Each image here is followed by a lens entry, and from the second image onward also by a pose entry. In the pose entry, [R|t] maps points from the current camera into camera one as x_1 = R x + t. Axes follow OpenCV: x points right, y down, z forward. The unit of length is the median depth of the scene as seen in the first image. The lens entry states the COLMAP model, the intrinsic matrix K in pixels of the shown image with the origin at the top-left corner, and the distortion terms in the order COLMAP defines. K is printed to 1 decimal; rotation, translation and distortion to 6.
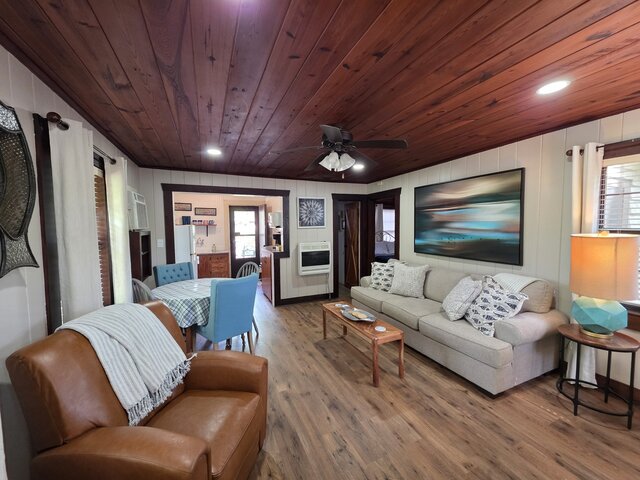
lens RADIAL K [[253.7, 0, 318.1], [0, 253.7, 239.3], [0, 0, 1]] dist [0.002890, -0.000725]
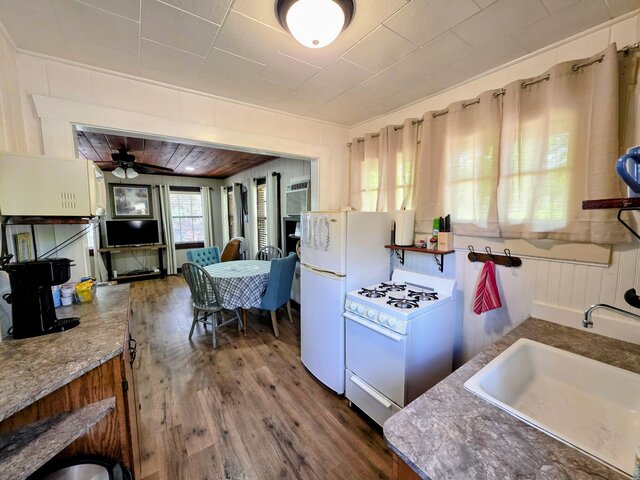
lens RADIAL K [[253.7, 0, 318.9], [0, 253.7, 239.1], [0, 0, 1]] dist [0.002890, -0.000725]
pose [[-0.980215, 0.035254, -0.194771, -0.754399], [0.002945, 0.986500, 0.163738, -0.154650], [0.197914, 0.159925, -0.967085, 2.752826]]
